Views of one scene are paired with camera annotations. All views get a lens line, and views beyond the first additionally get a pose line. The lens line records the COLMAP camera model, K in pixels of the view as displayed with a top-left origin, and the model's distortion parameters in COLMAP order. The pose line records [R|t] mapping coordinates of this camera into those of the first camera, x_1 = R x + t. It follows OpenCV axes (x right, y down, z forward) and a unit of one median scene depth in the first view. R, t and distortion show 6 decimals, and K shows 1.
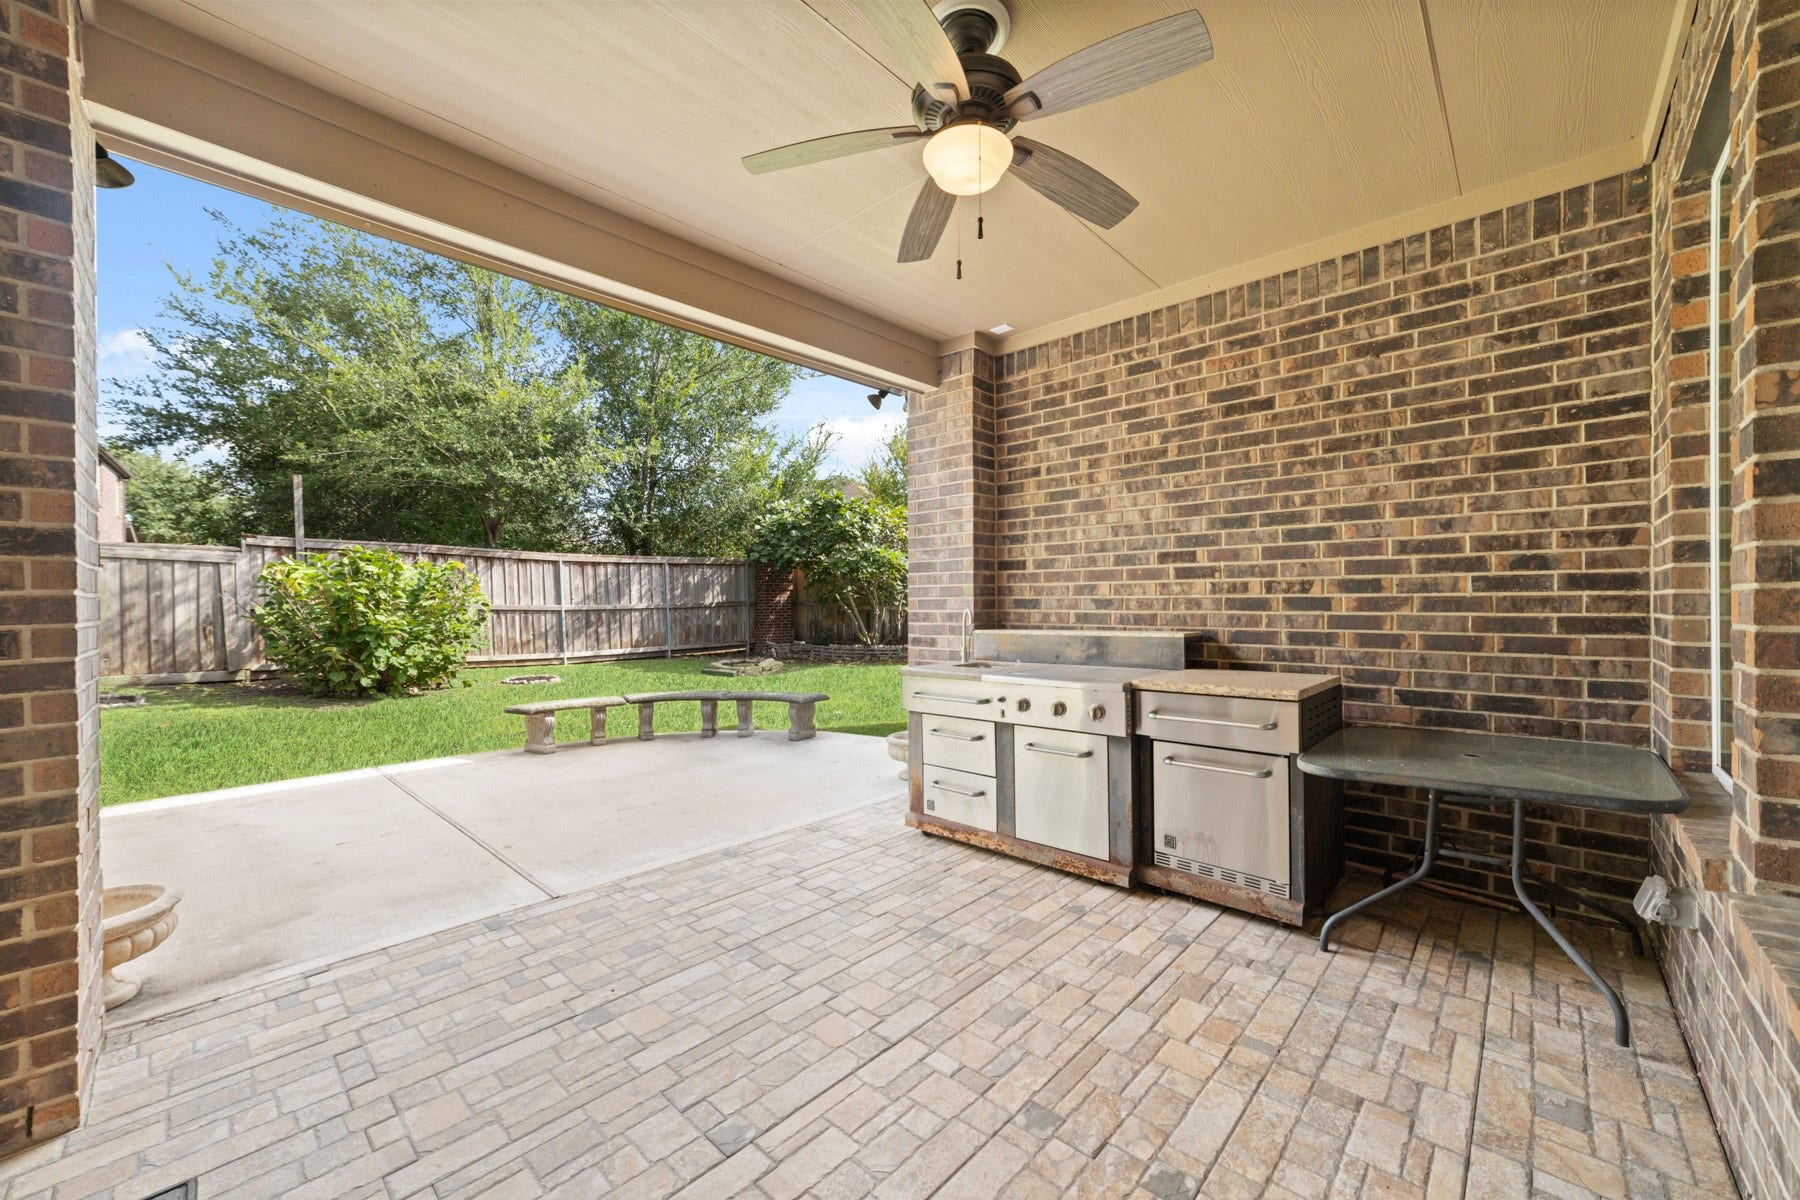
lens RADIAL K [[693.2, 0, 898.3], [0, 693.2, 604.3], [0, 0, 1]] dist [-0.006037, 0.000088]
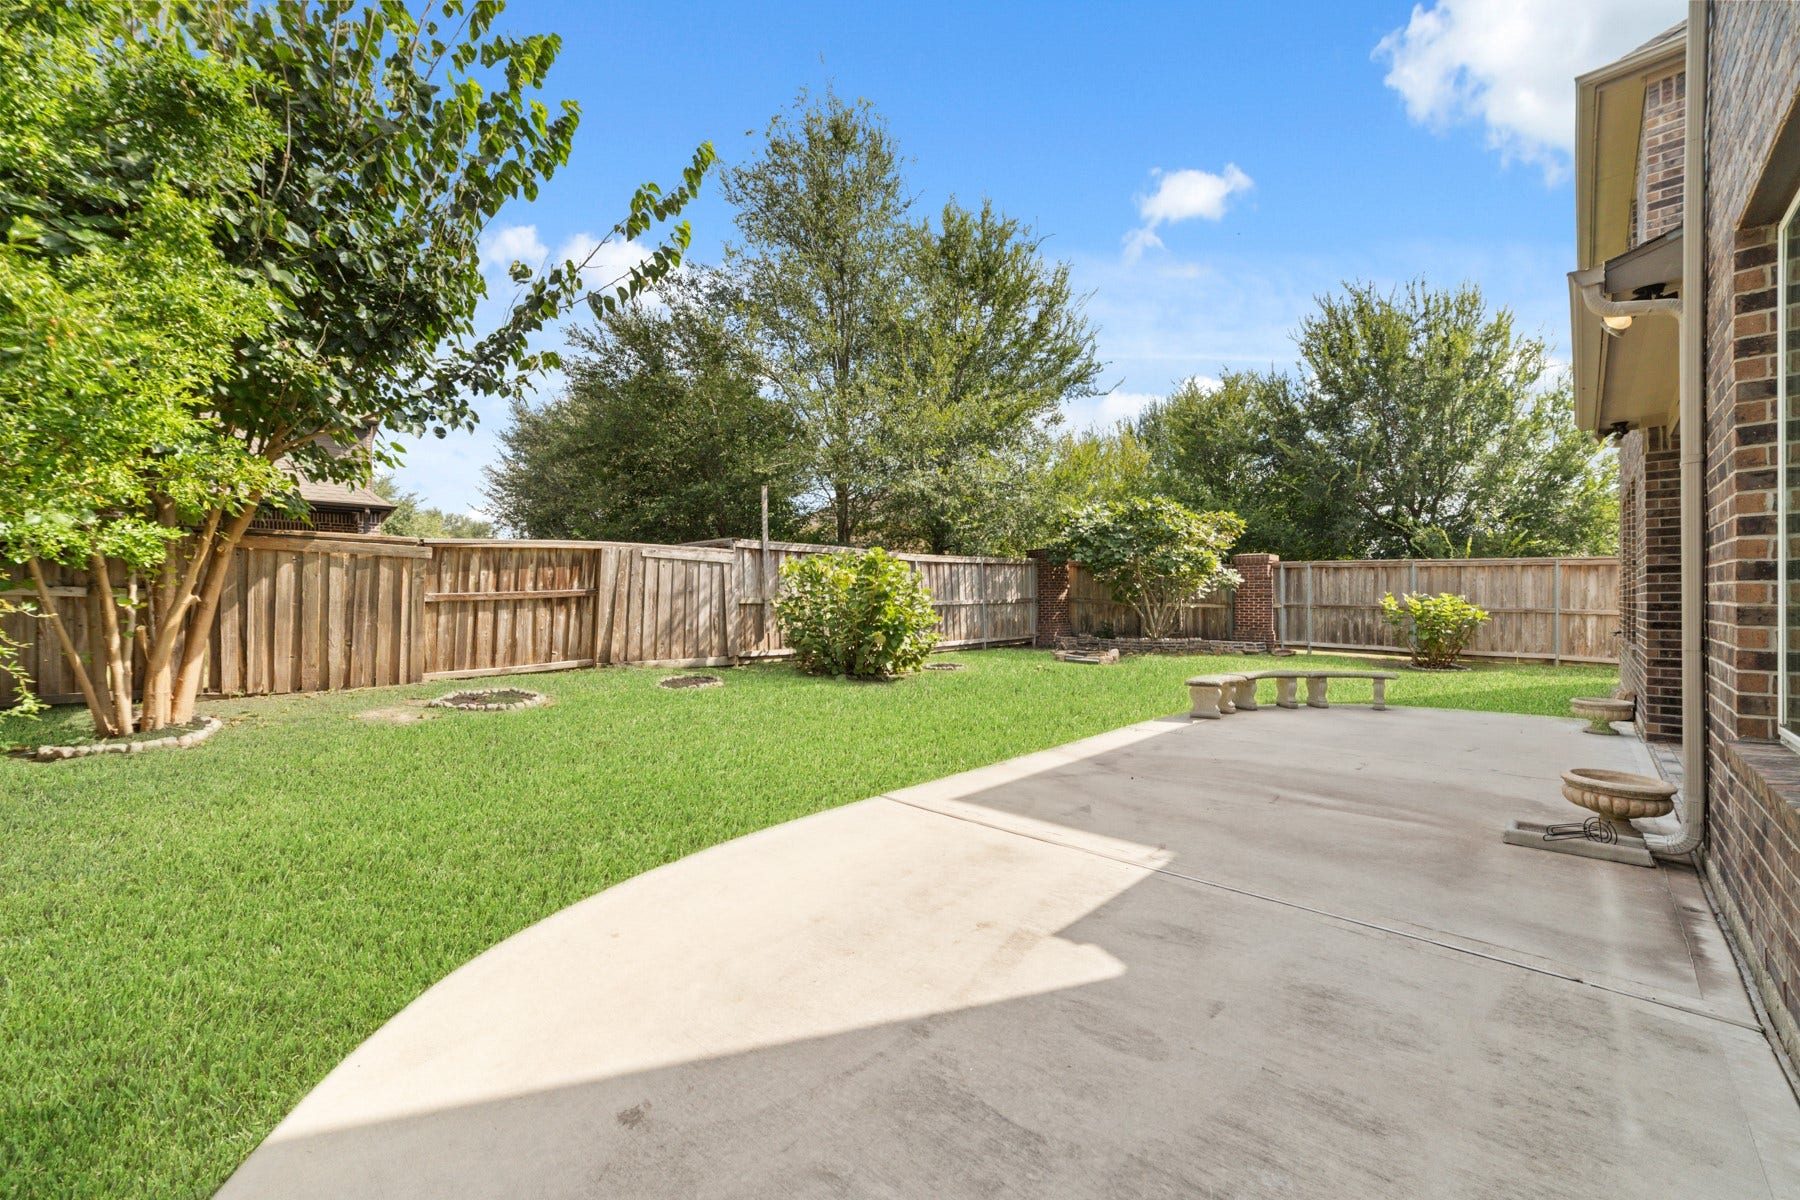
lens RADIAL K [[693.2, 0, 893.1], [0, 693.2, 601.6], [0, 0, 1]] dist [-0.006037, 0.000088]
pose [[0.999825, 0.000830, -0.018712, -1.454153], [-0.000923, 0.999987, -0.004931, 0.020646], [0.018707, 0.004948, 0.999813, -0.322686]]
